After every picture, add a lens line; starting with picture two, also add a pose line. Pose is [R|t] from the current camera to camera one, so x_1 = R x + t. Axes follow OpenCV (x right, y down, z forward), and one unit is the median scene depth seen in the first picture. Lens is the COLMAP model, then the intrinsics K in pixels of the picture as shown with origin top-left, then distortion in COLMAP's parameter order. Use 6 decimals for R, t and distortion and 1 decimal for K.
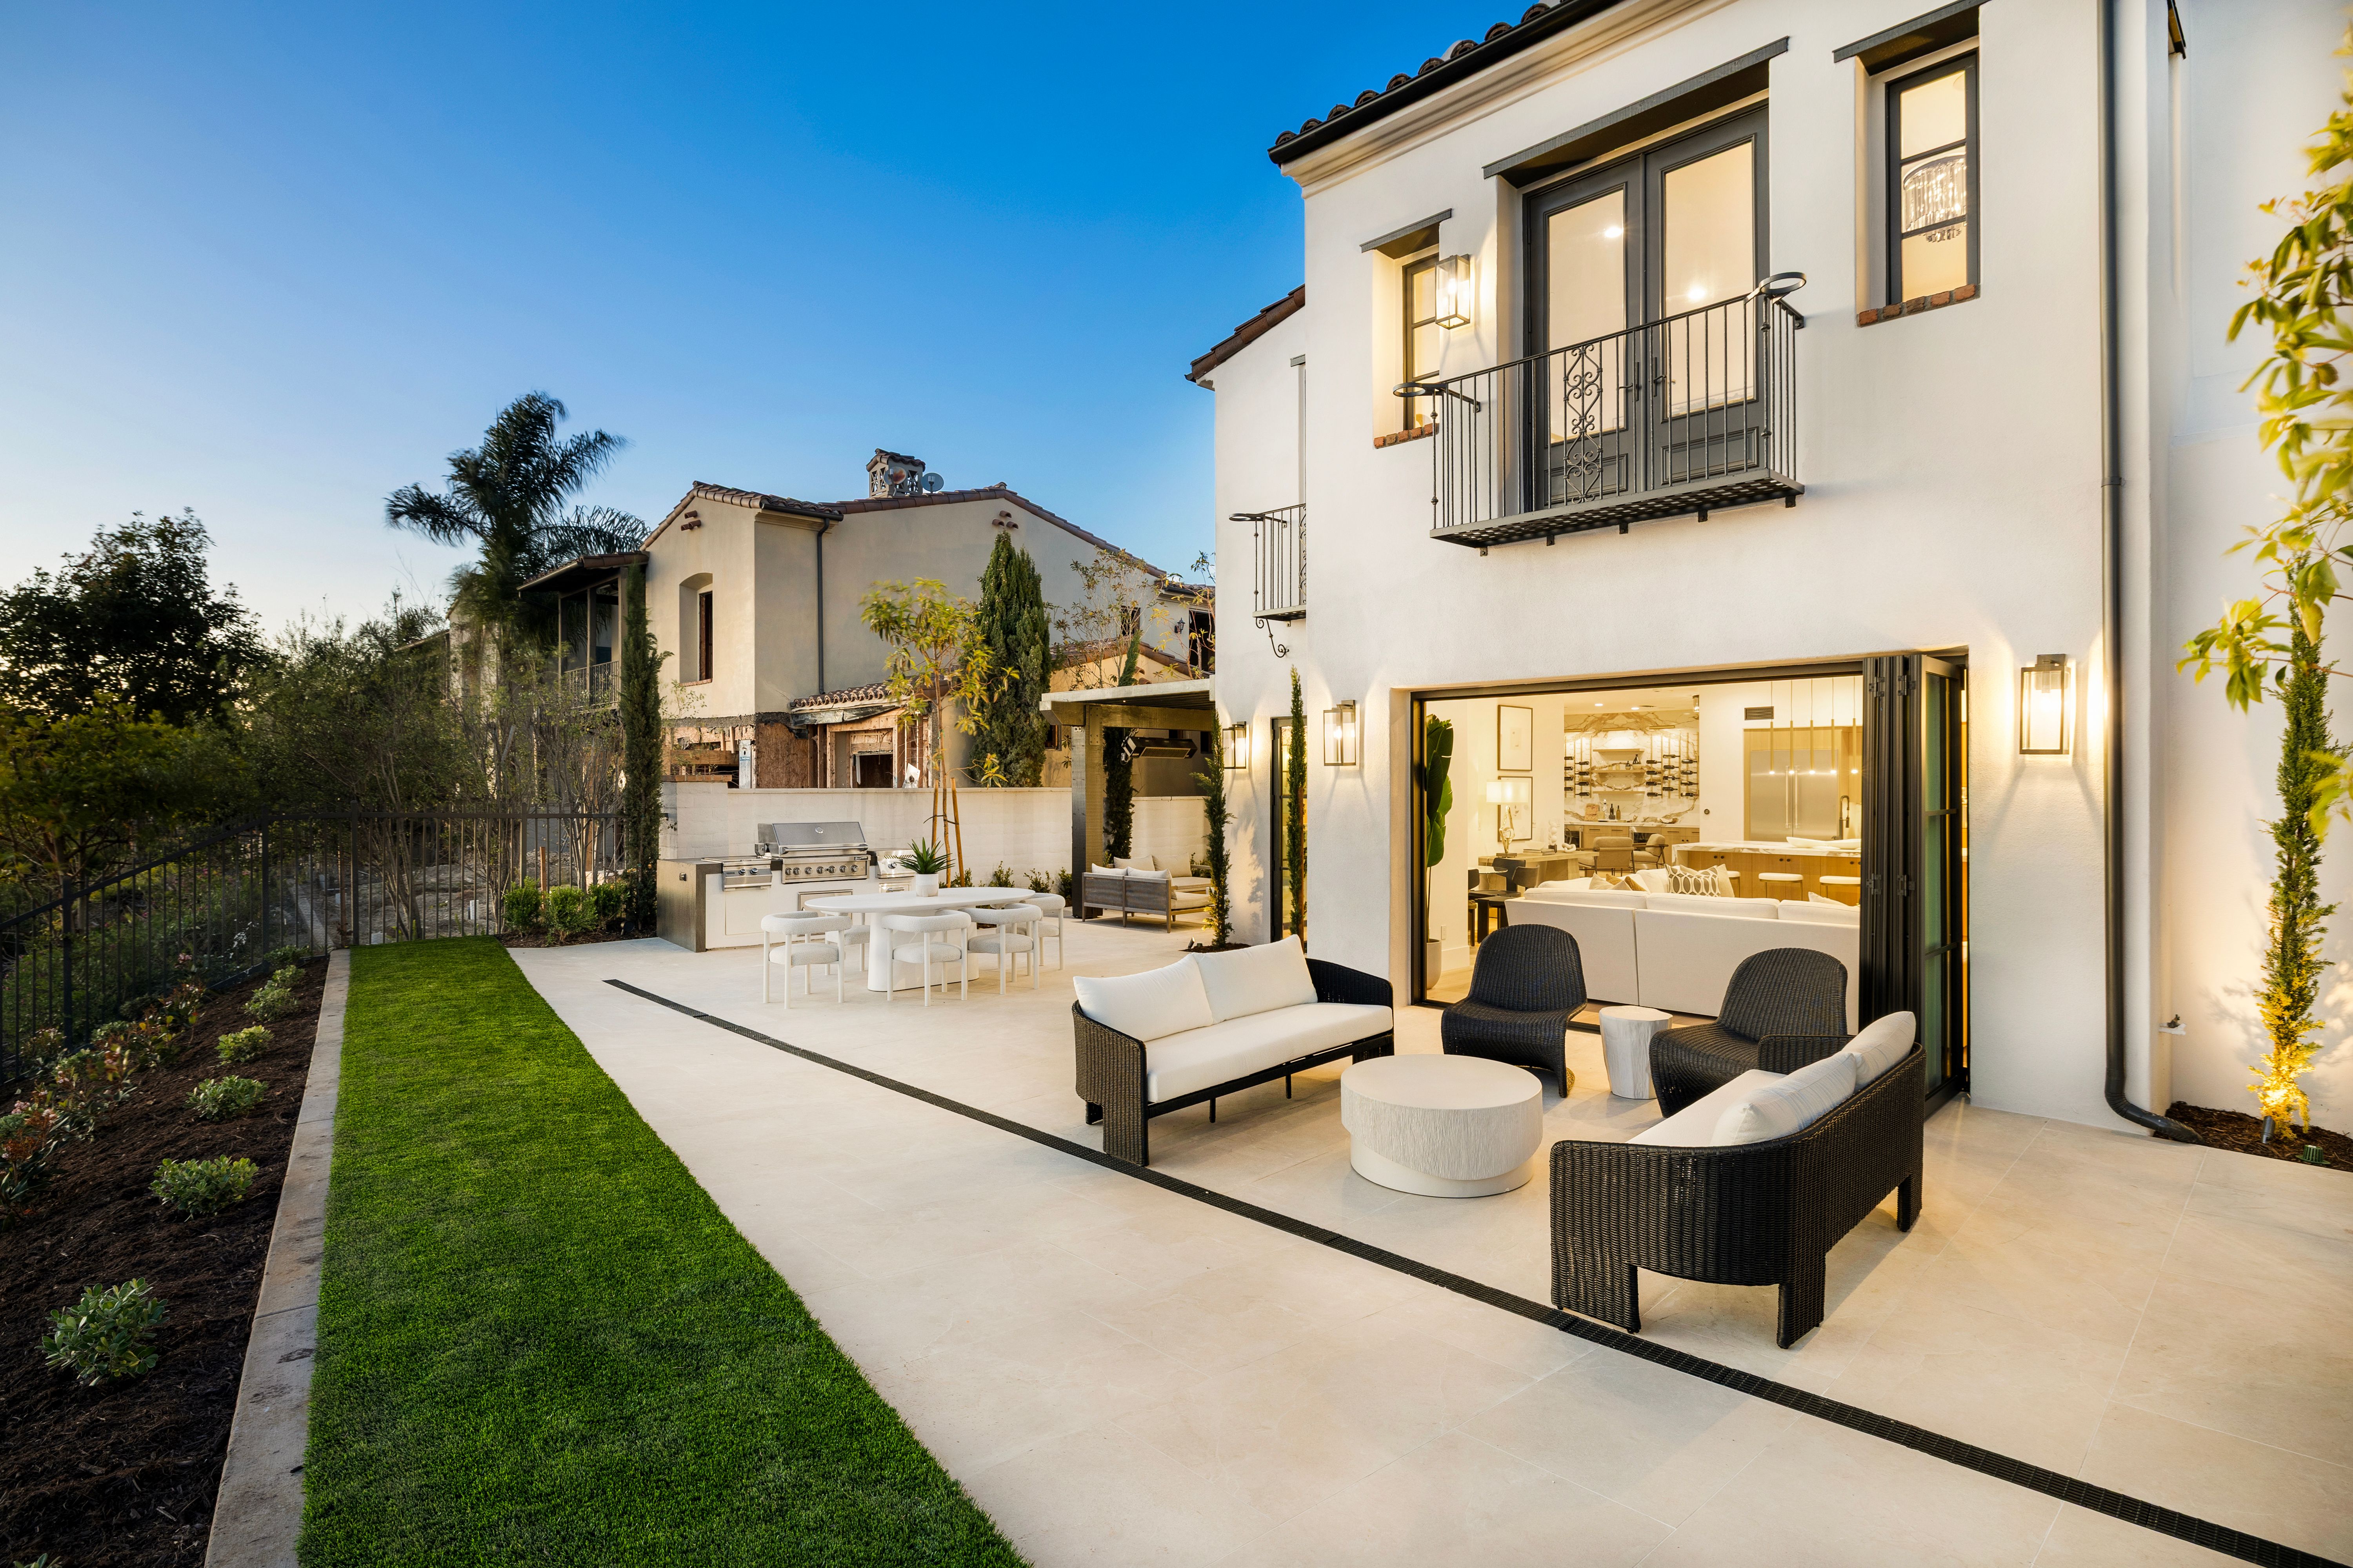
lens RADIAL K [[1133.9, 0, 1176.5], [0, 1133.9, 784.0], [0, 0, 1]] dist [0.001023, 0.000011]
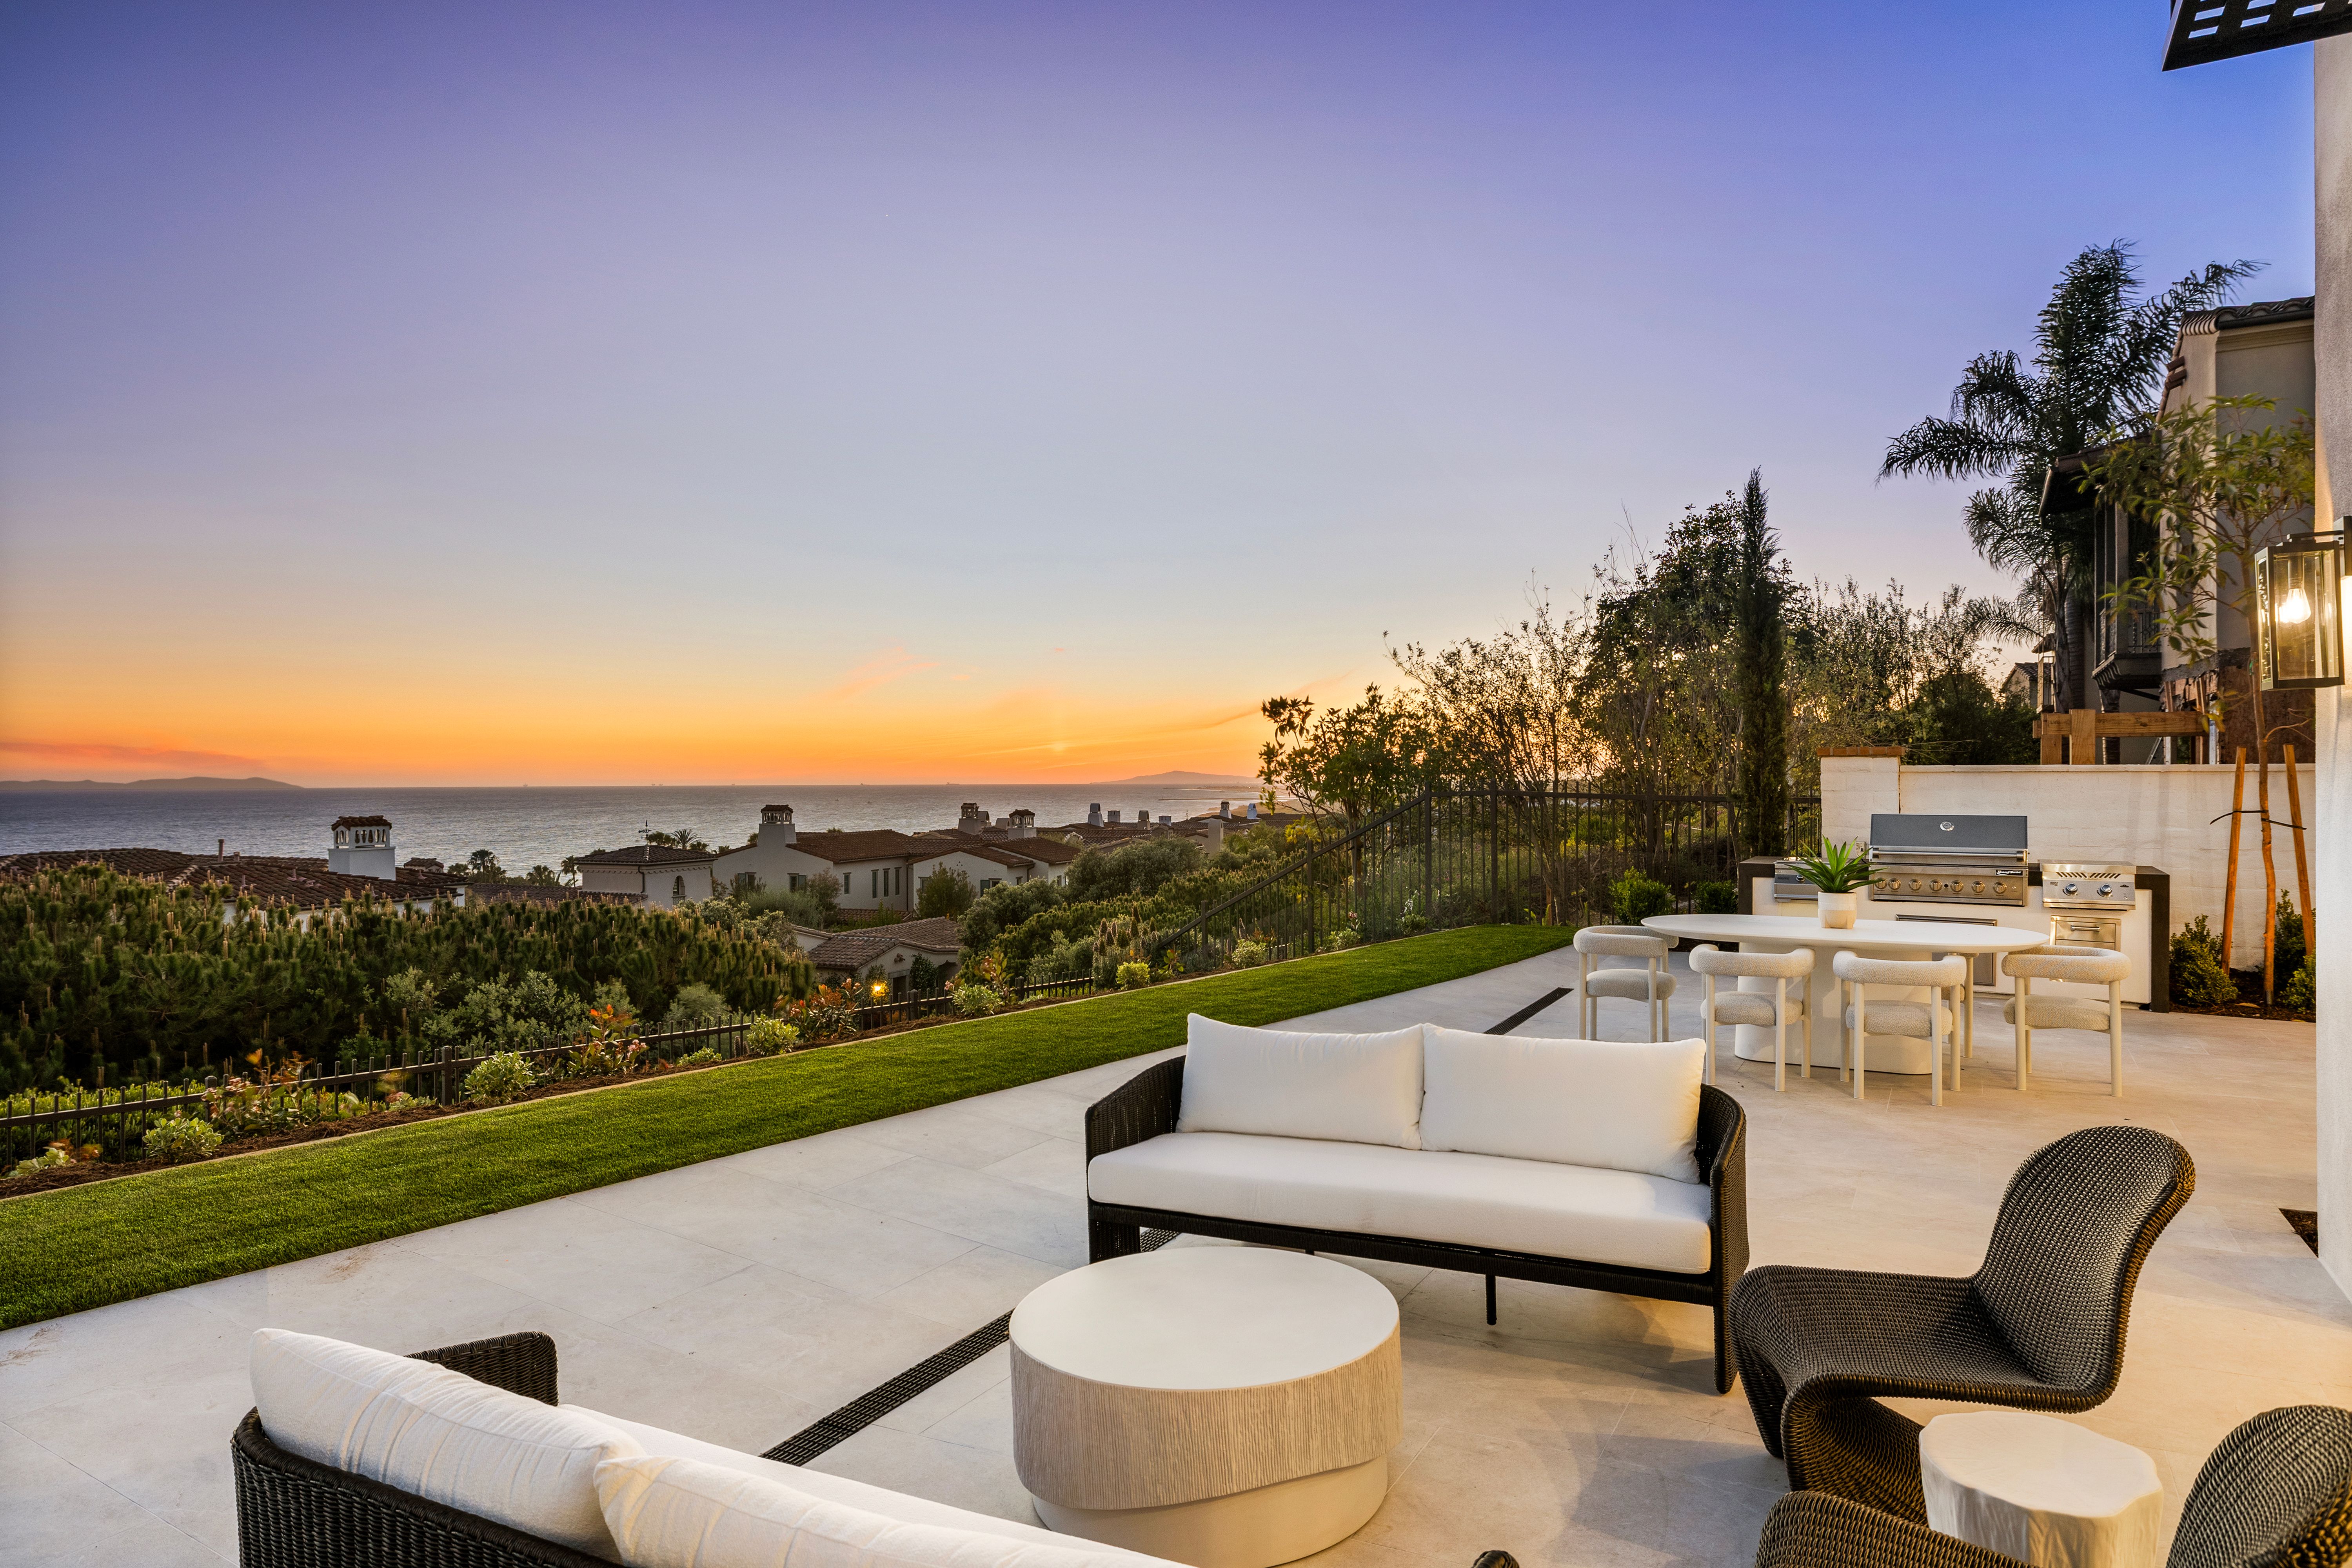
lens RADIAL K [[1406.6, 0, 1176.0], [0, 1406.6, 784.0], [0, 0, 1]] dist [0.000071, -0.001396]
pose [[0.326318, 0.003097, -0.945255, 0.192851], [0.007233, 0.999957, 0.005773, 0.004184], [0.945233, -0.008721, 0.326281, 0.180769]]
